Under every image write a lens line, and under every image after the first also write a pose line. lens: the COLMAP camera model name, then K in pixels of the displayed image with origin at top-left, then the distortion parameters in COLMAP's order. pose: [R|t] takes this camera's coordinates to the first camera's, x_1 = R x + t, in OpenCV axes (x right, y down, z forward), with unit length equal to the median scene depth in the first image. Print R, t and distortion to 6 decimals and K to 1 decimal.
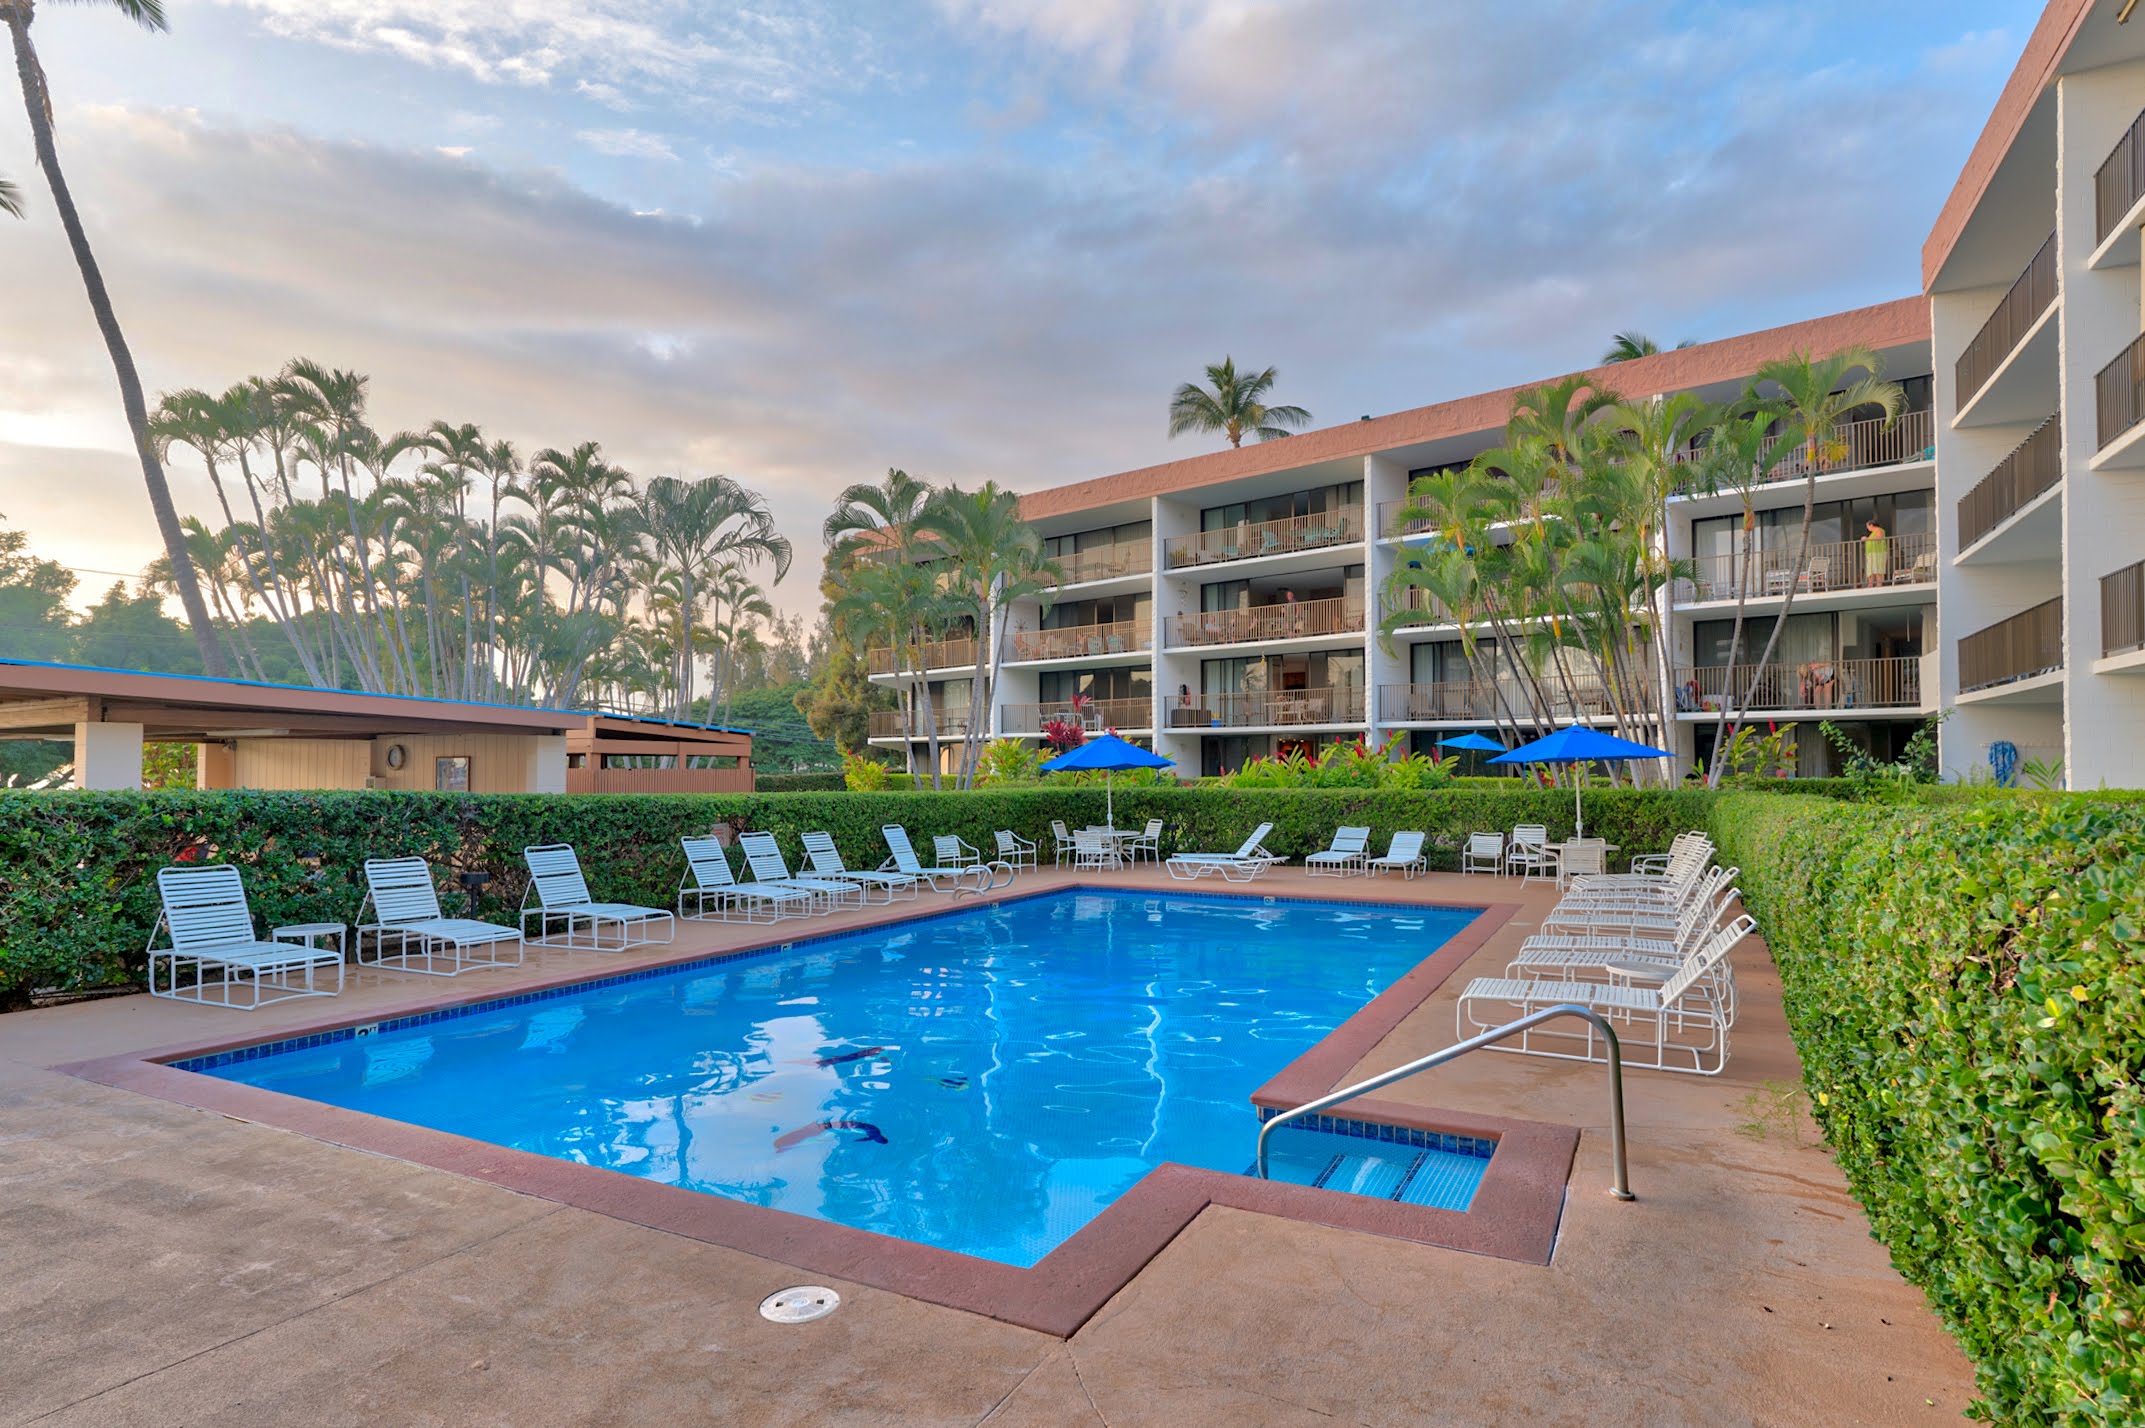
lens RADIAL K [[1120.5, 0, 1095.7], [0, 1120.5, 792.4], [0, 0, 1]] dist [-0.002067, 0.000174]
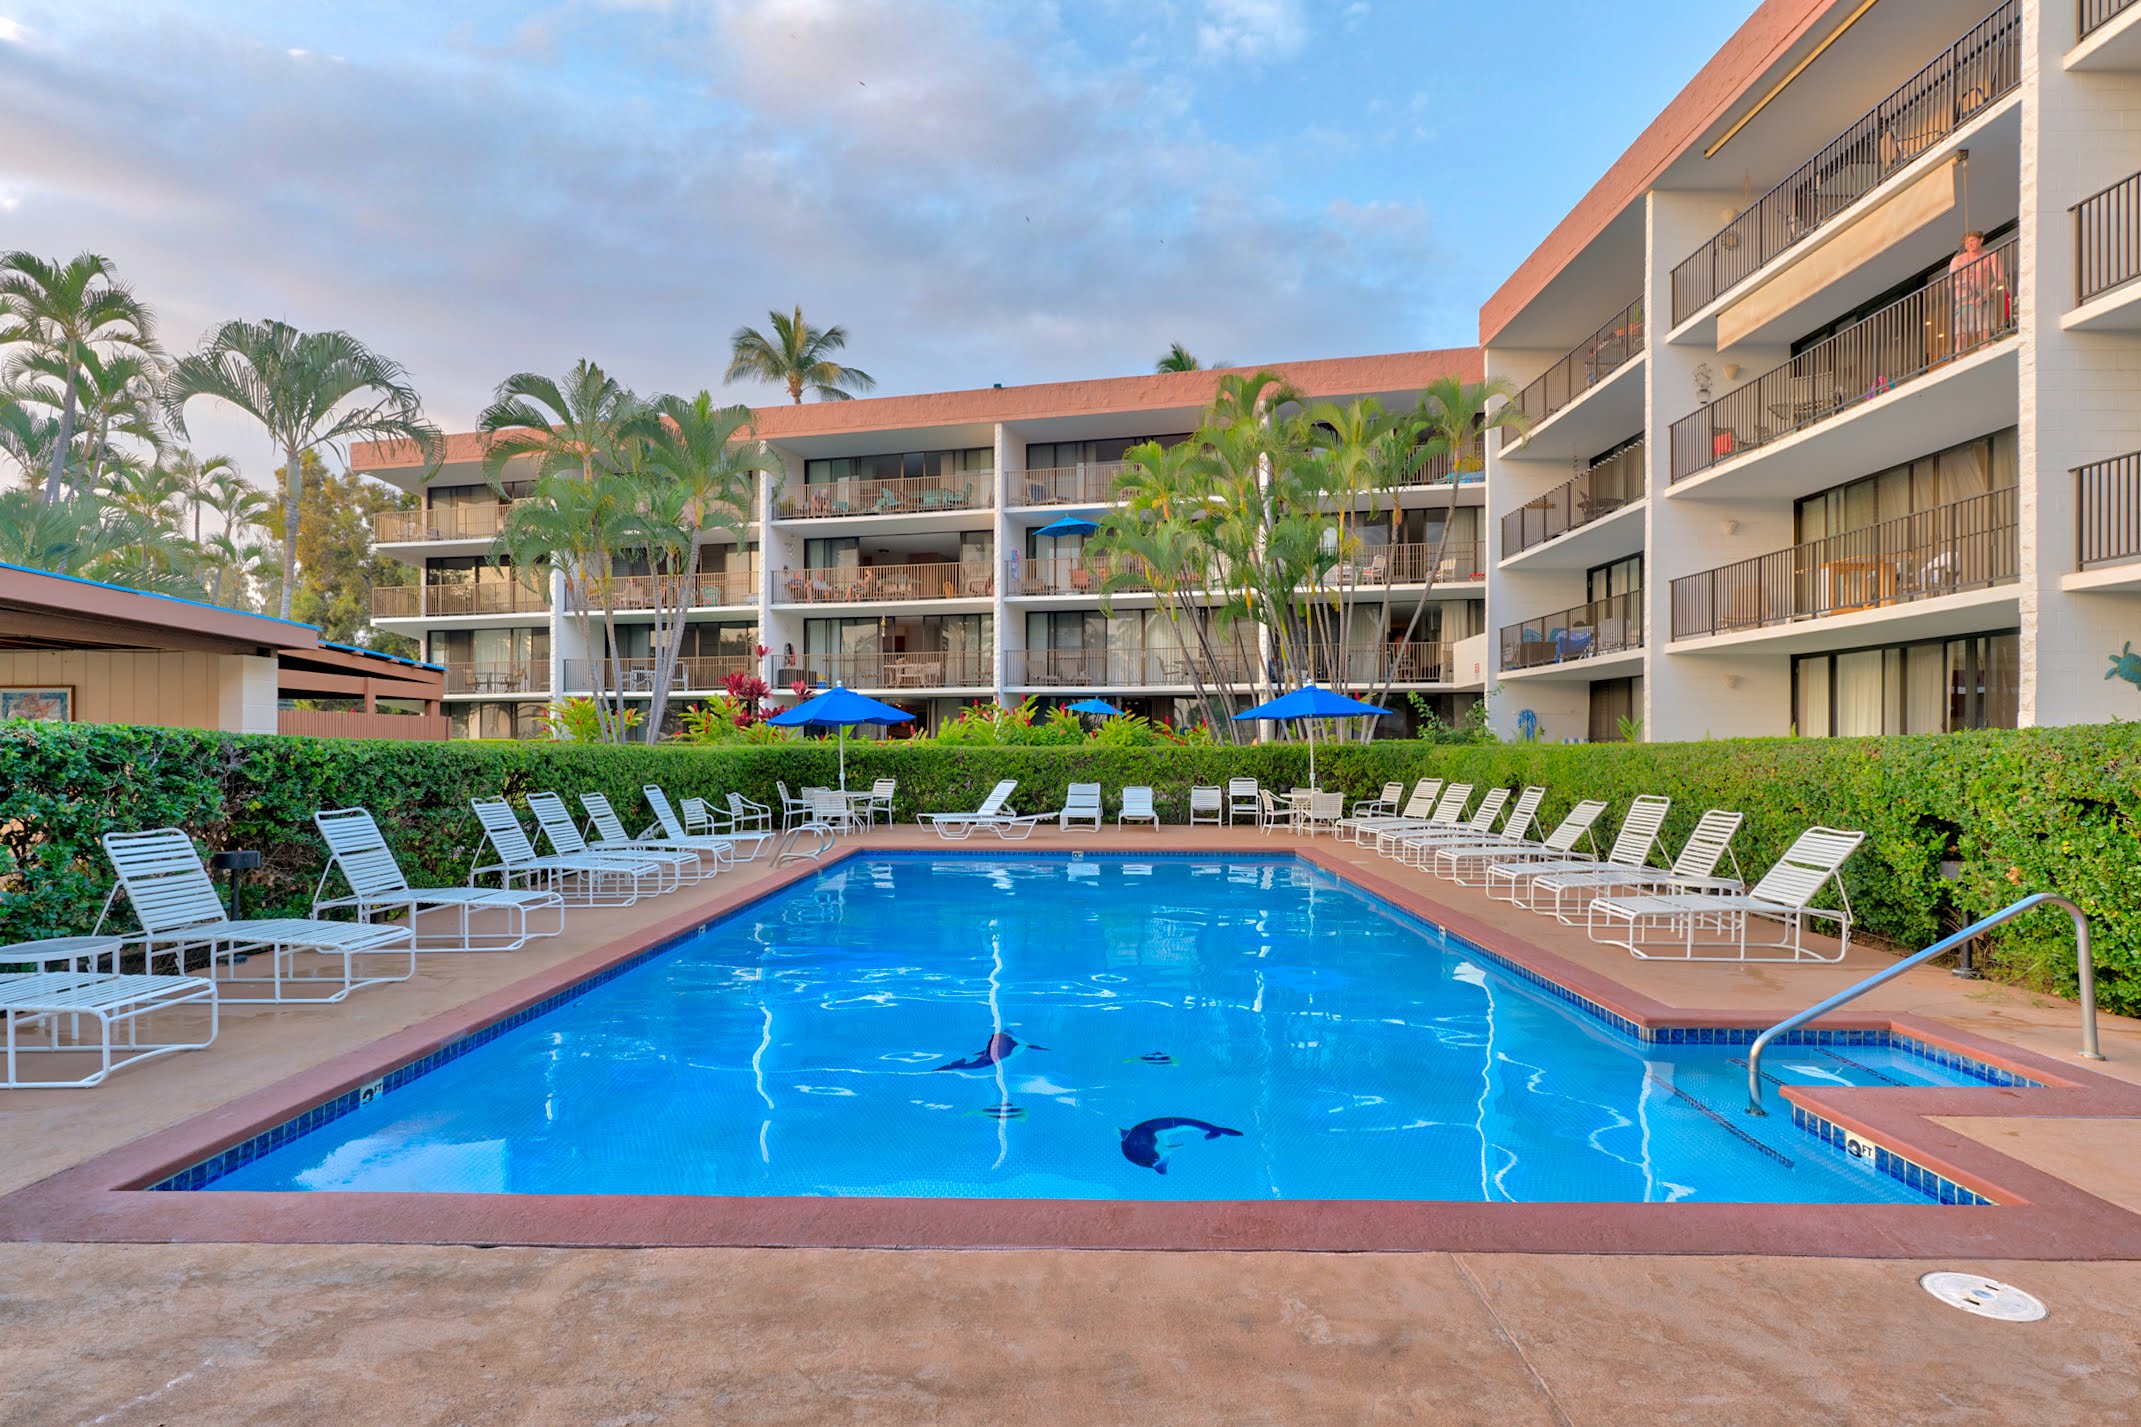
lens RADIAL K [[1102.4, 0, 1074.6], [0, 1102.4, 772.8], [0, 0, 1]] dist [-0.002259, 0.000393]
pose [[0.897836, -0.010542, 0.440204, -0.210717], [0.007380, 0.999933, 0.008895, 0.012122], [-0.440269, -0.004738, 0.897854, 0.102326]]
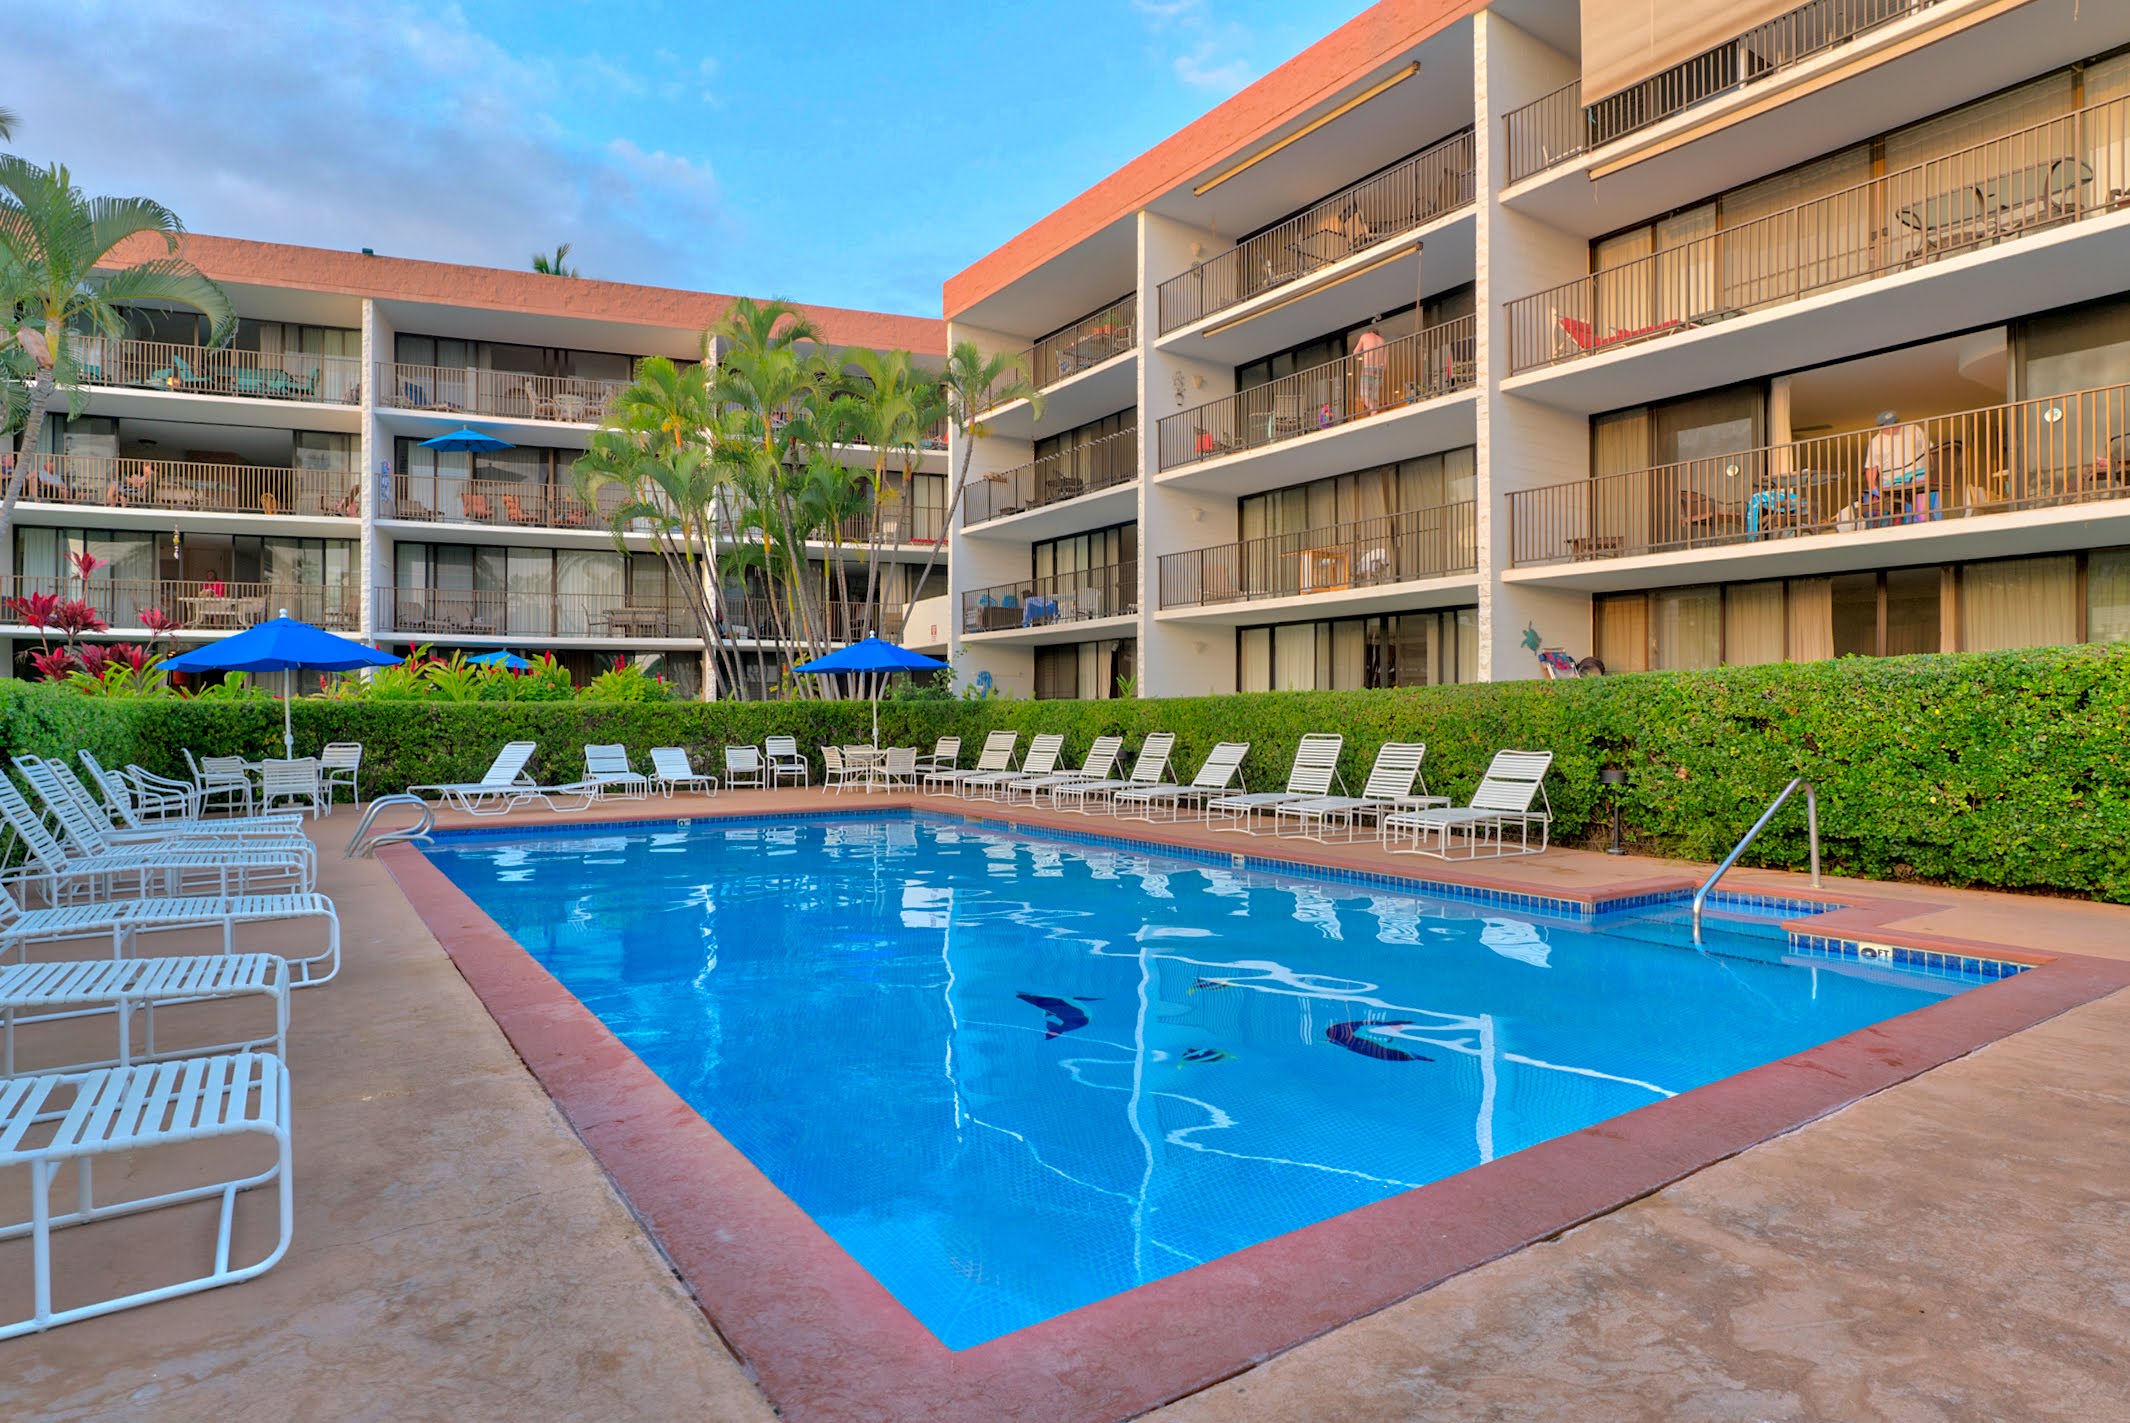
lens RADIAL K [[1139.8, 0, 1052.1], [0, 1139.8, 738.5], [0, 0, 1]] dist [-0.004977, 0.000923]
pose [[0.493547, -0.020407, 0.869480, -0.350263], [0.019331, 0.999735, 0.012492, 0.021006], [-0.869504, 0.010642, 0.493811, 0.258423]]
